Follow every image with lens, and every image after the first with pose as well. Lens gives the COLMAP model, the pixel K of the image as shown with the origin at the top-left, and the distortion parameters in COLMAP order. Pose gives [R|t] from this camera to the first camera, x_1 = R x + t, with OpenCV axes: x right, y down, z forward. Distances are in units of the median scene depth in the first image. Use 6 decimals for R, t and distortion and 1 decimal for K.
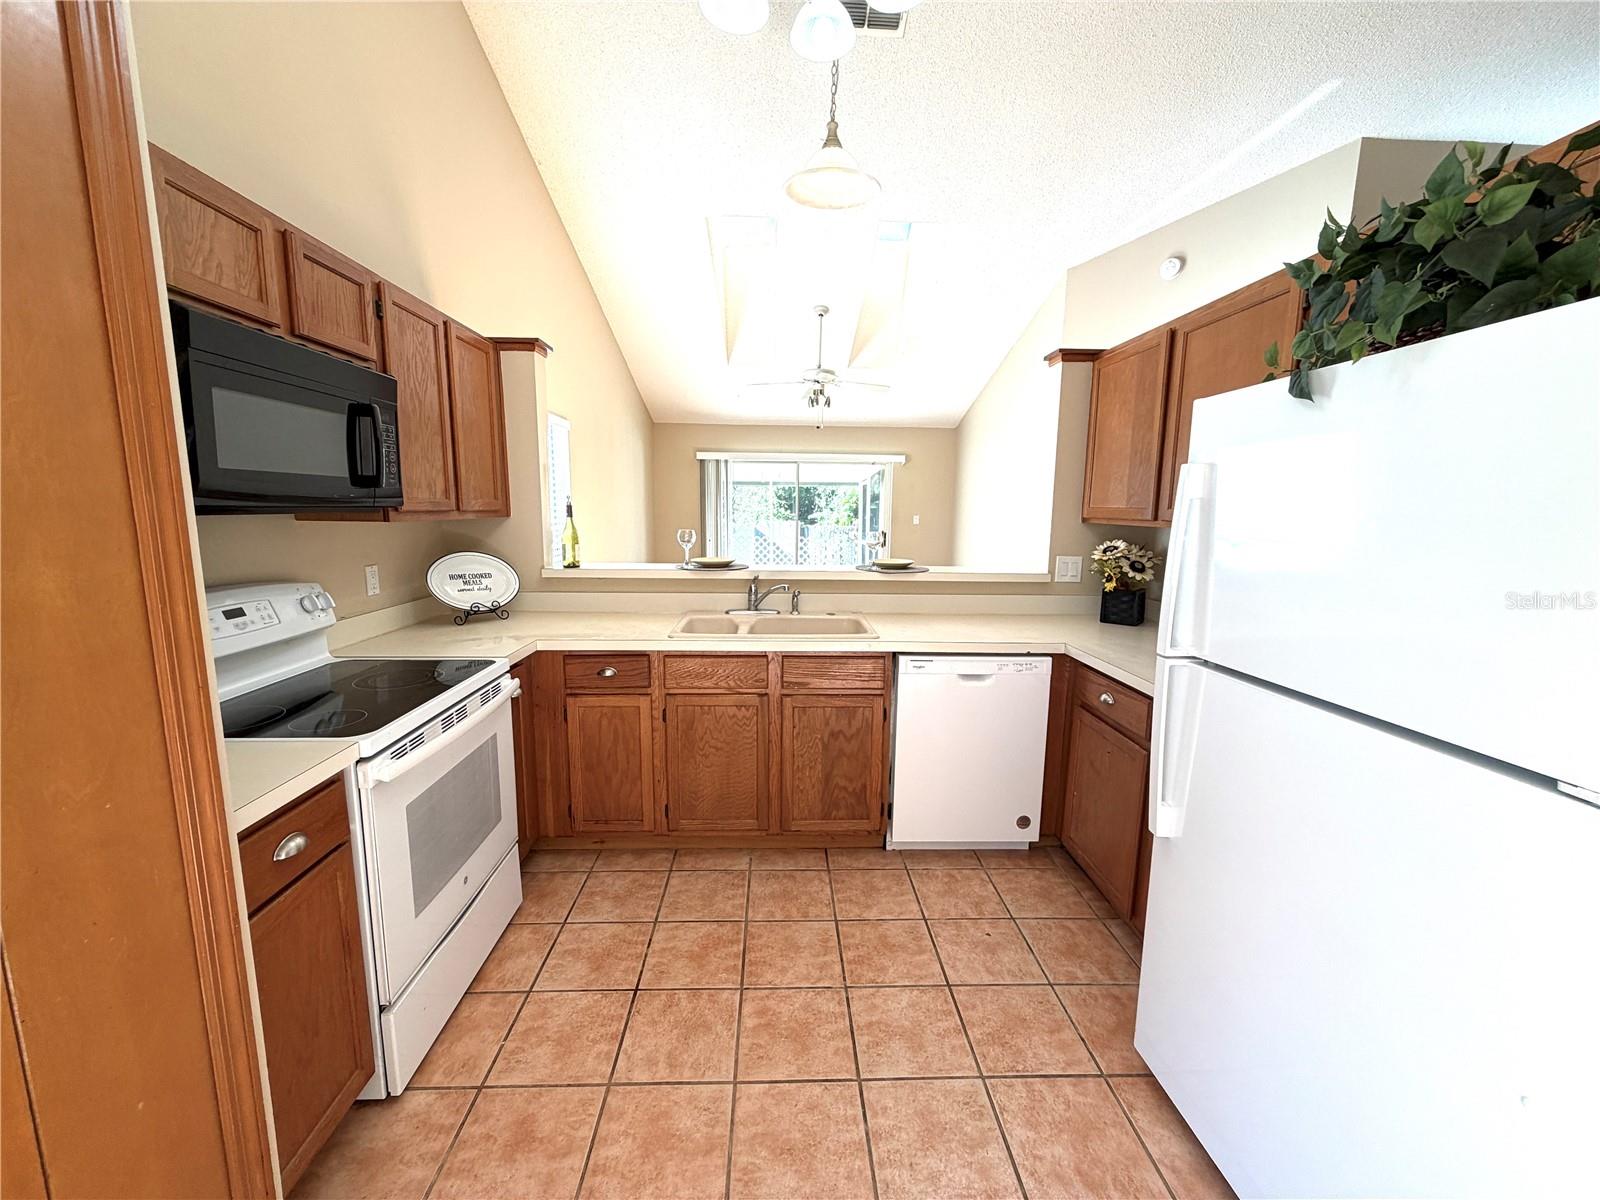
lens RADIAL K [[637.0, 0, 800.0], [0, 637.0, 600.0], [0, 0, 1]] dist [-0.000572, -0.000065]
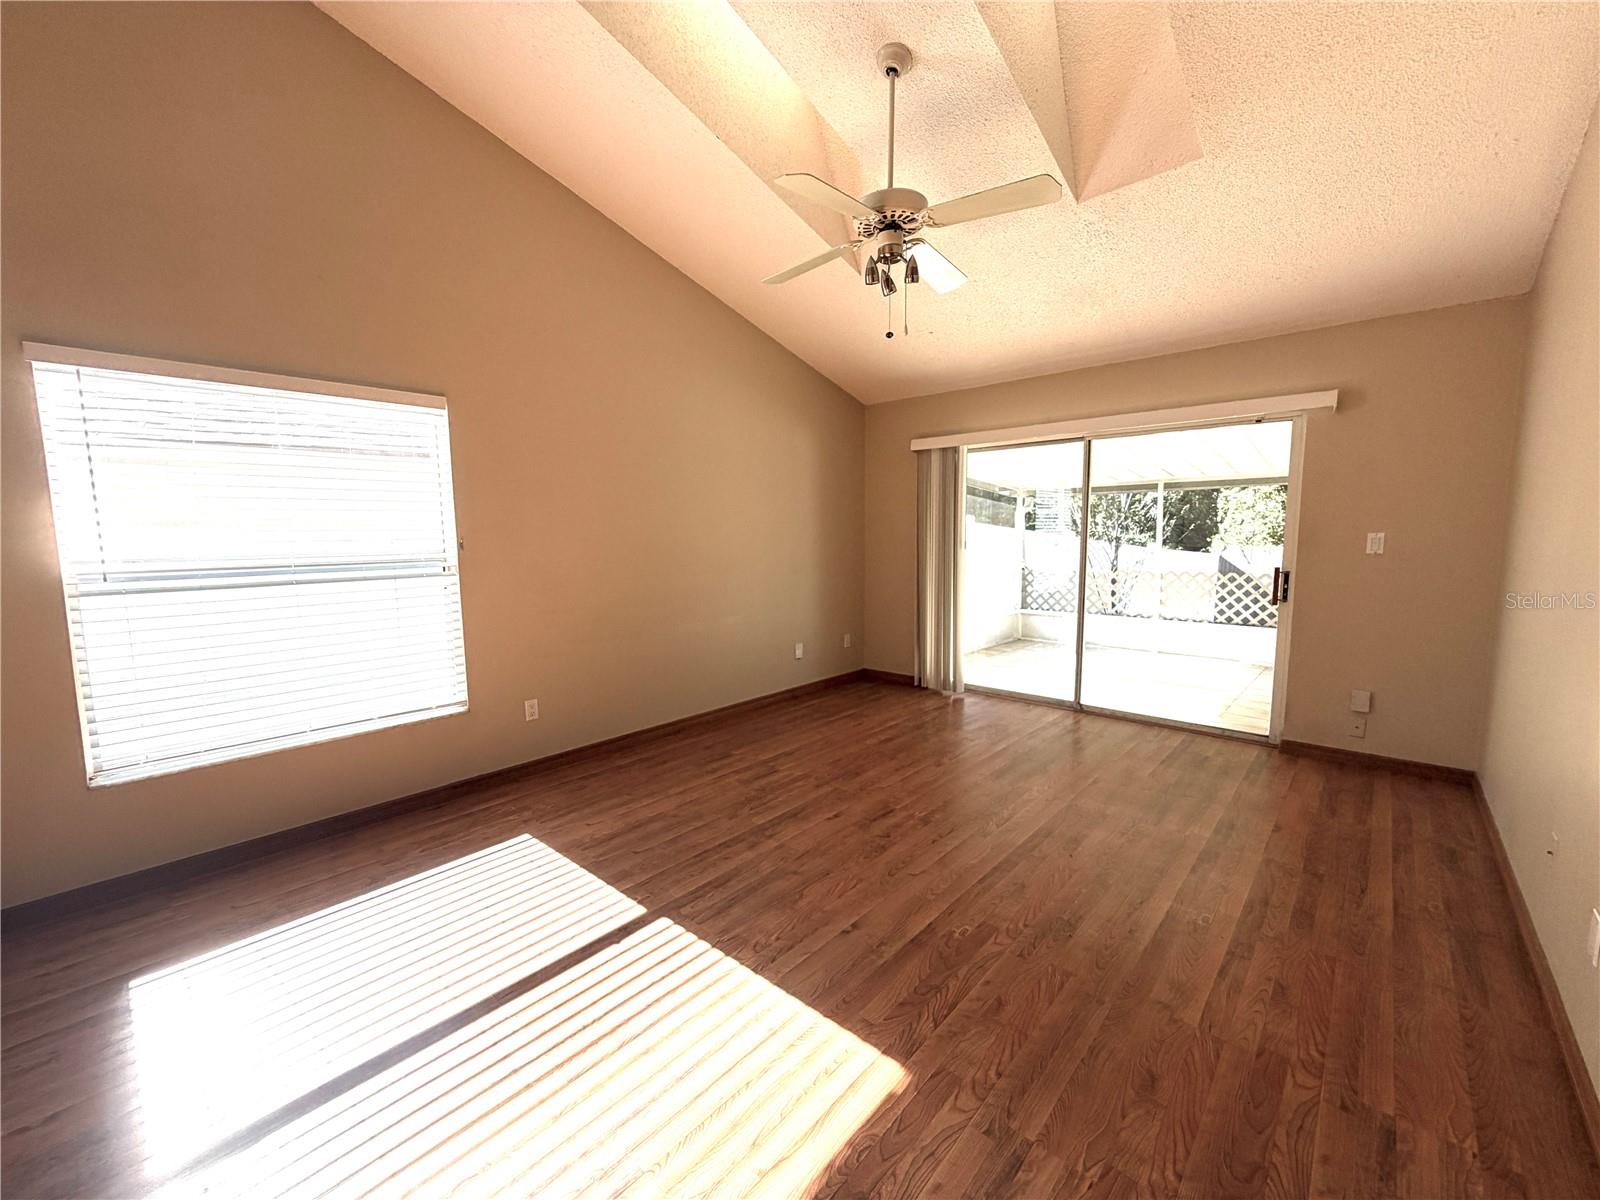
lens RADIAL K [[642.6, 0, 800.0], [0, 642.6, 600.0], [0, 0, 1]] dist [0.000423, 0.000177]
pose [[0.714539, 0.059136, -0.697091, 0.680274], [-0.088597, 0.996048, -0.006317, -0.170707], [0.693963, 0.066274, 0.716954, 1.428277]]
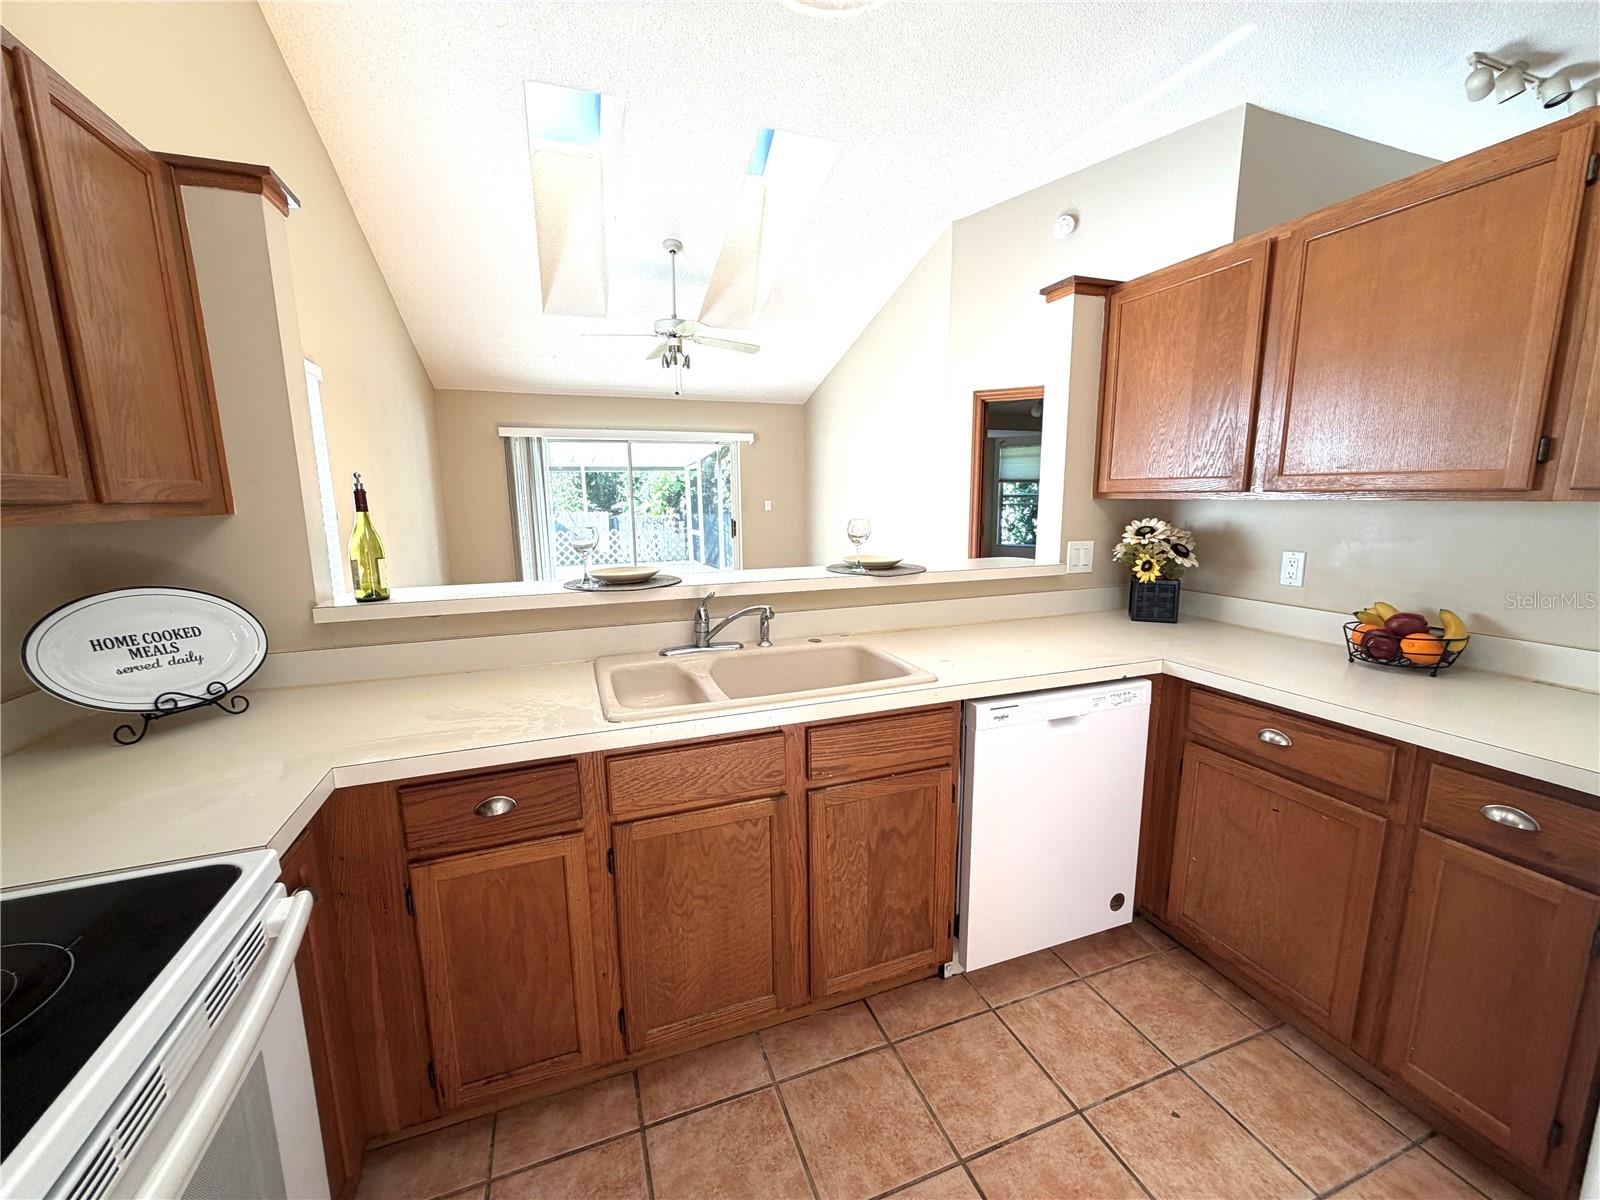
lens RADIAL K [[637.0, 0, 800.0], [0, 637.0, 600.0], [0, 0, 1]] dist [-0.000572, -0.000065]
pose [[0.949193, -0.073372, 0.306022, -0.199550], [0.067766, 0.997282, 0.028919, -0.049138], [-0.307312, -0.006712, 0.951585, 0.401186]]
